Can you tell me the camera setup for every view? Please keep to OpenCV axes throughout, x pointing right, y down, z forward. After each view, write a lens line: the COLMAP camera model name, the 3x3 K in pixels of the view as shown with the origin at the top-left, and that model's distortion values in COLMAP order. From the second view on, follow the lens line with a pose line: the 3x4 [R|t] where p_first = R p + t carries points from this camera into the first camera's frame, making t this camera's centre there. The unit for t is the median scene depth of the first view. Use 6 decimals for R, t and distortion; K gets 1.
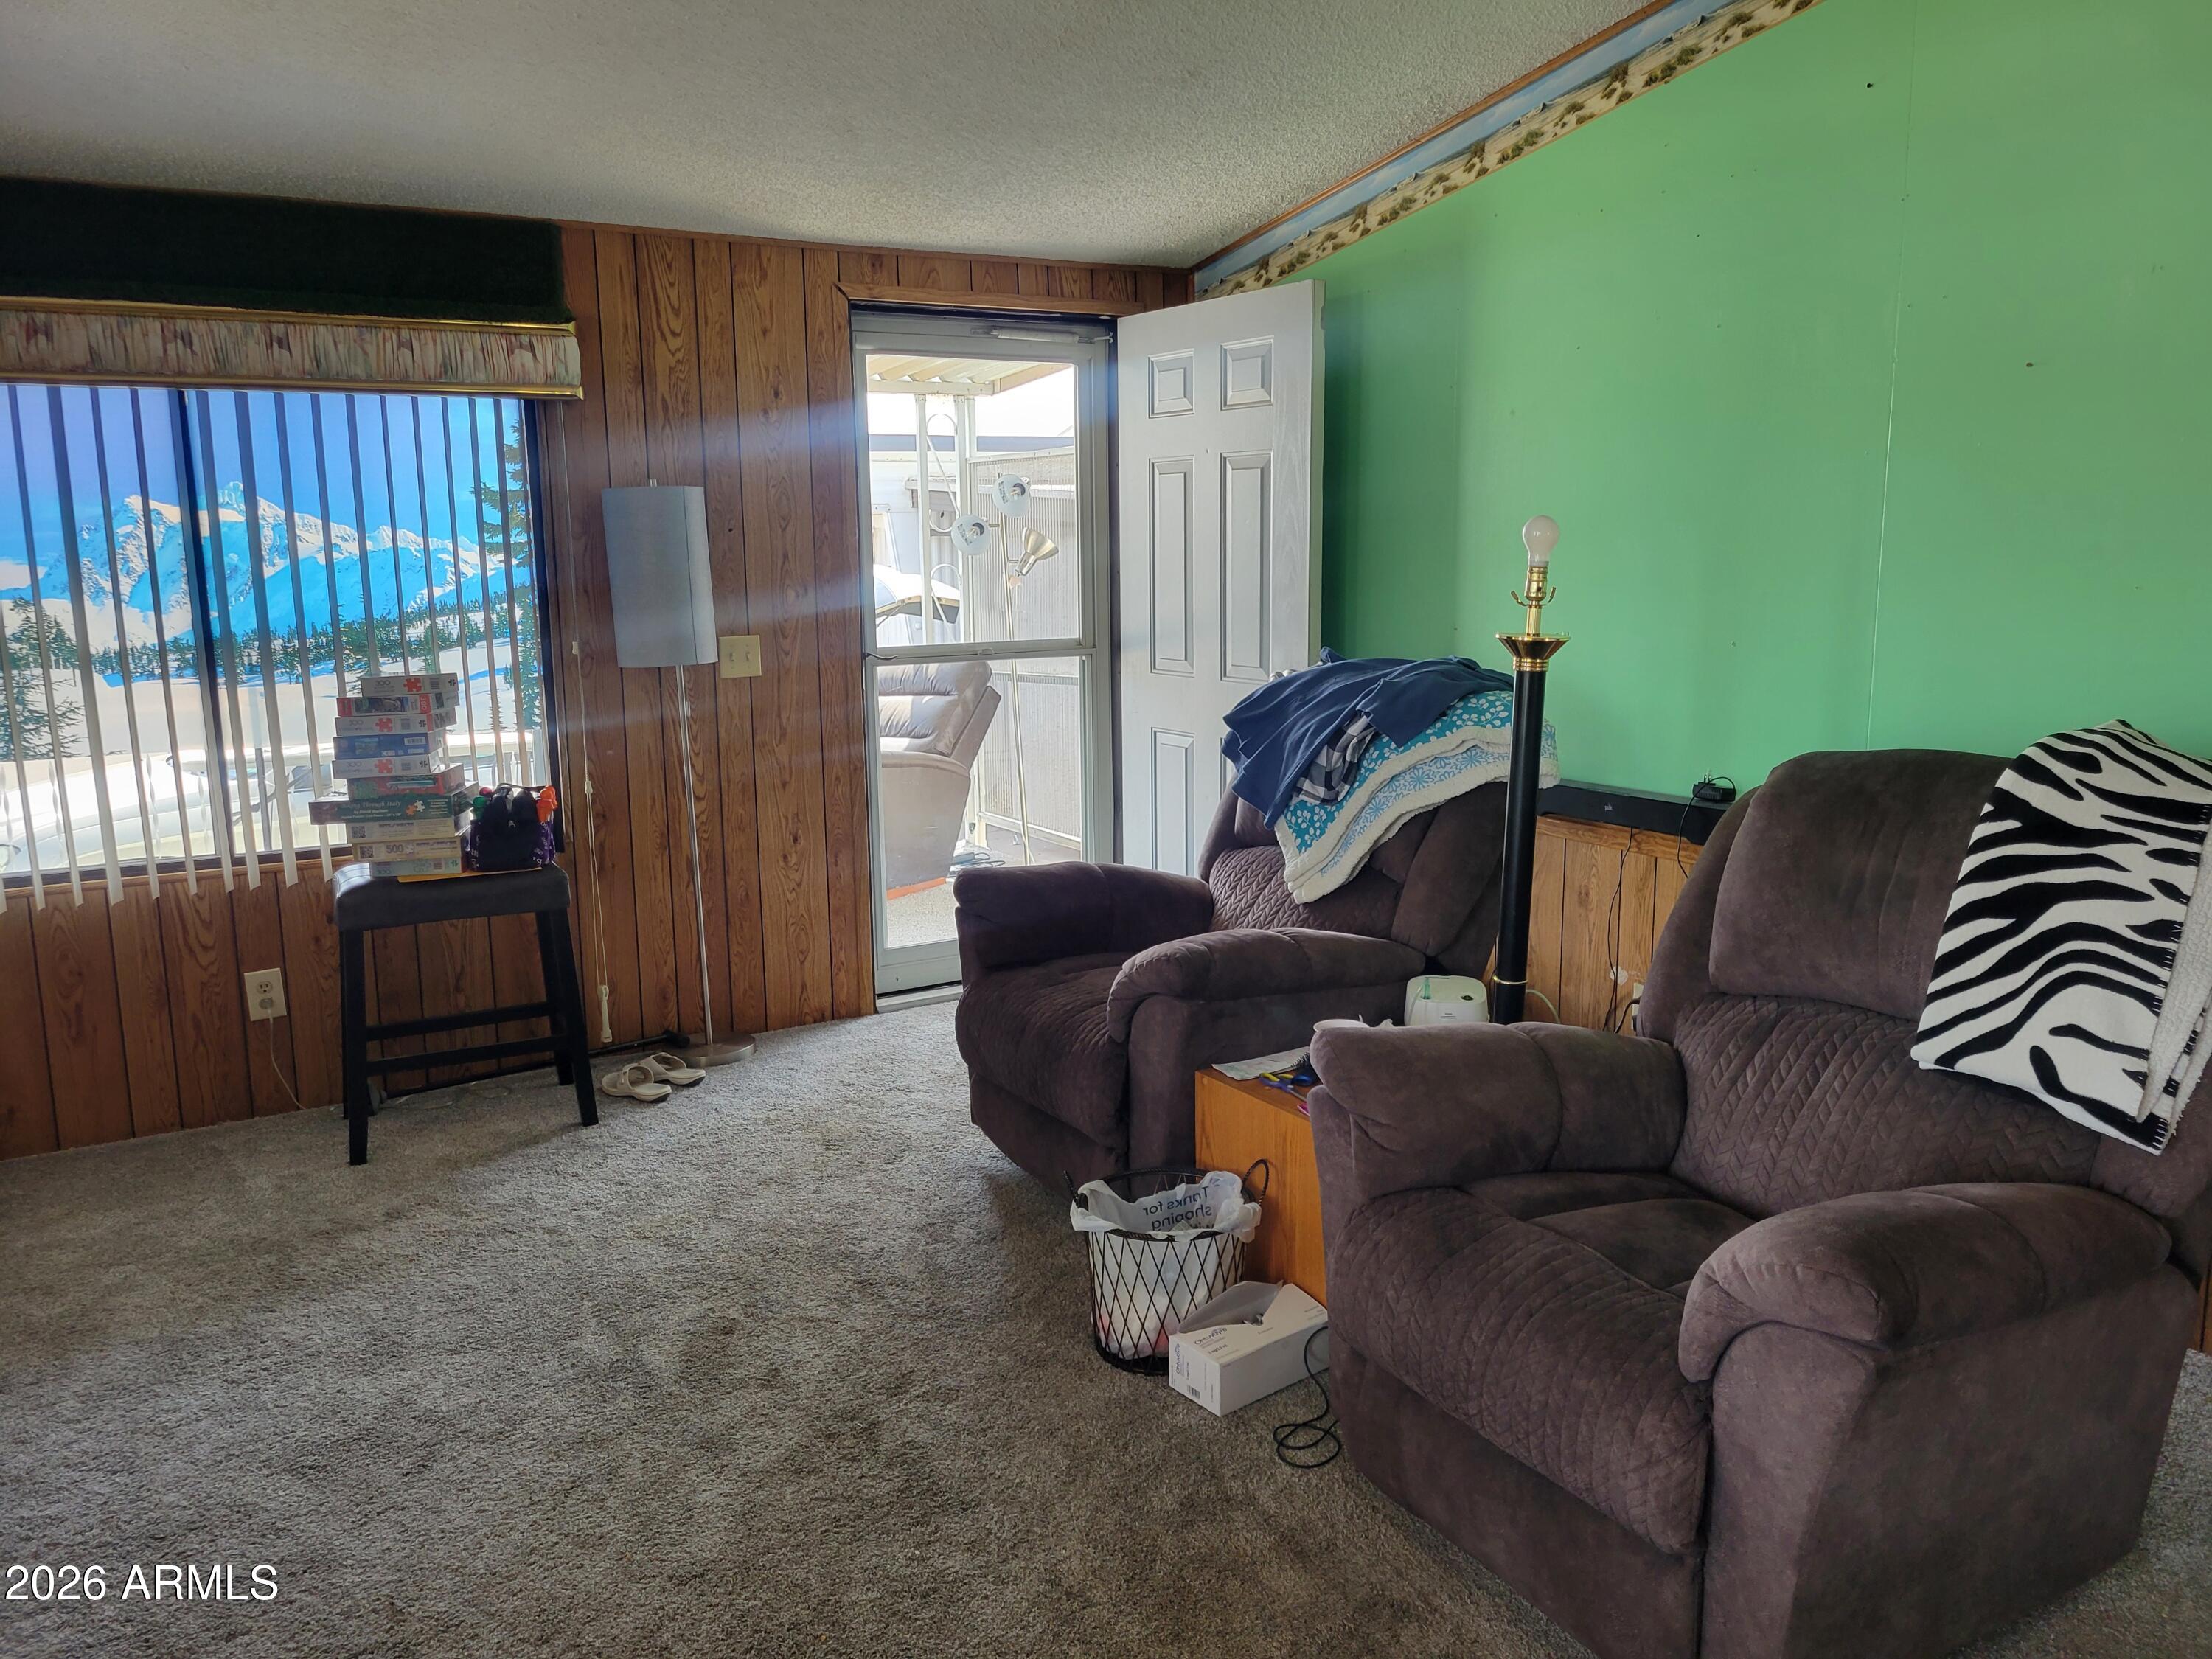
lens RADIAL K [[1606.8, 0, 1106.0], [0, 1606.8, 829.5], [0, 0, 1]] dist [-0.002261, -0.001730]
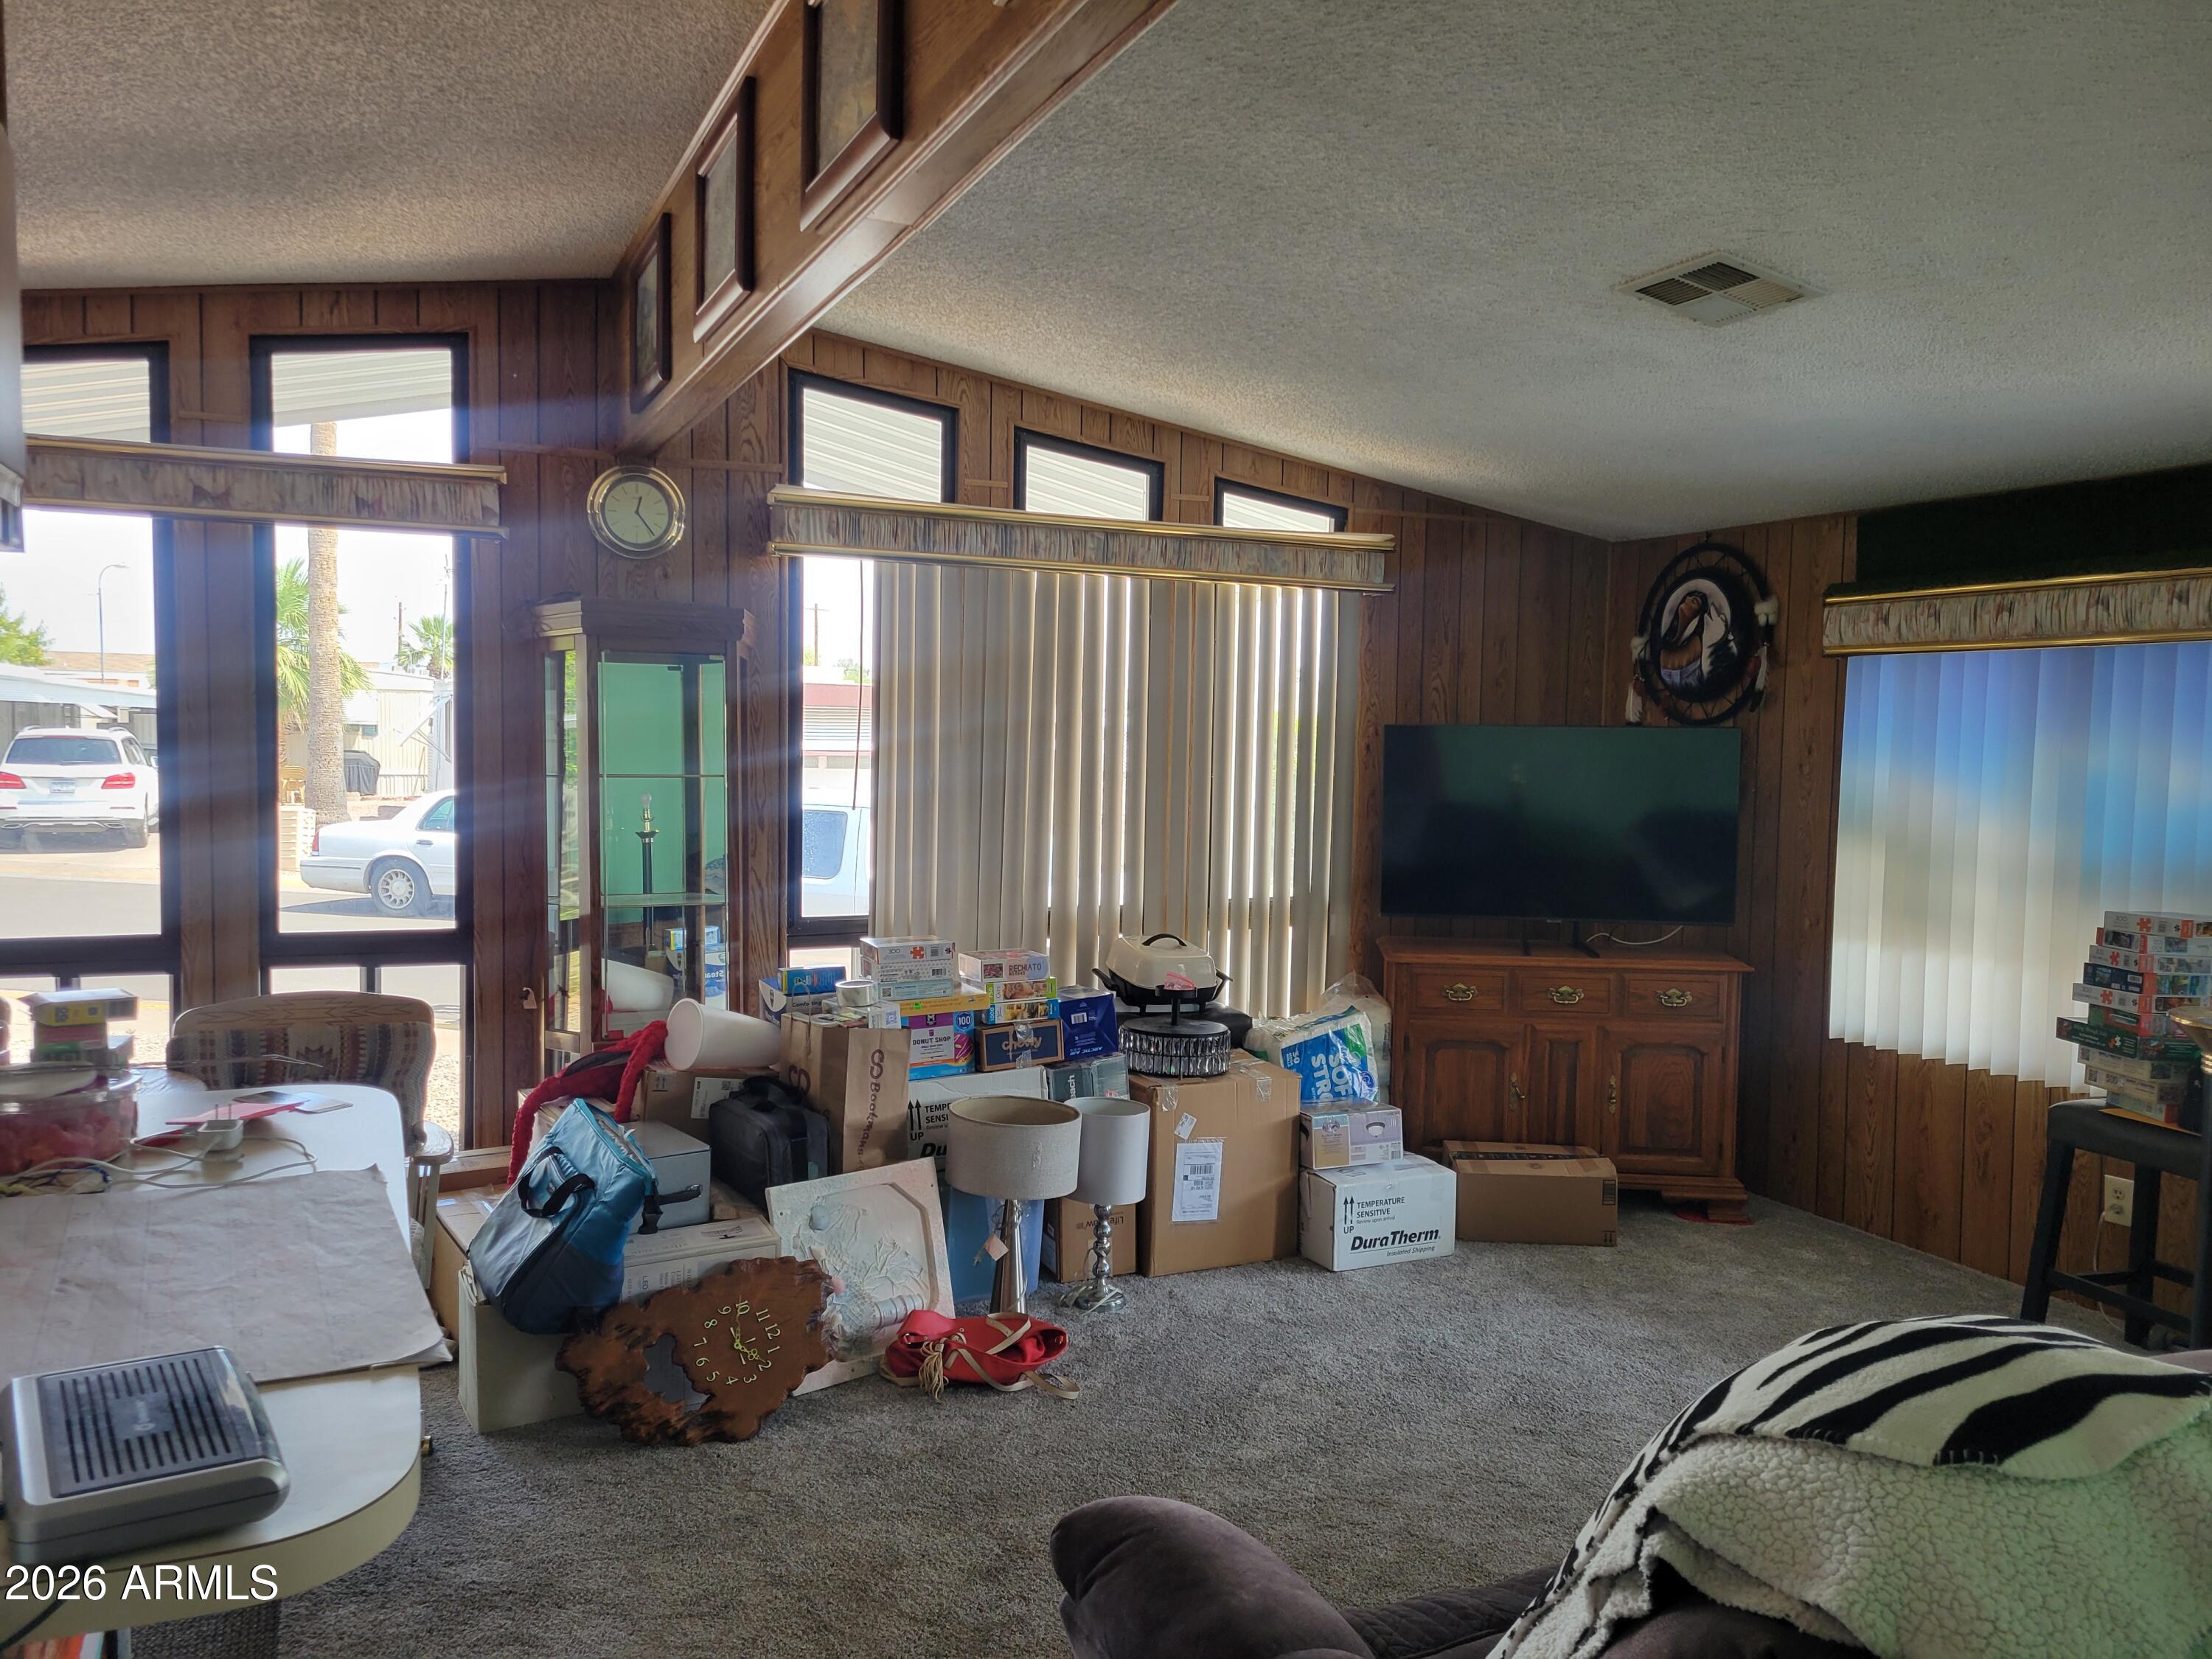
lens RADIAL K [[1606.8, 0, 1106.0], [0, 1606.8, 829.5], [0, 0, 1]] dist [-0.002261, -0.001730]
pose [[-0.098853, 0.070391, -0.992609, 0.637090], [-0.191260, 0.977553, 0.088370, -0.113328], [0.976549, 0.198582, -0.083171, 0.432574]]
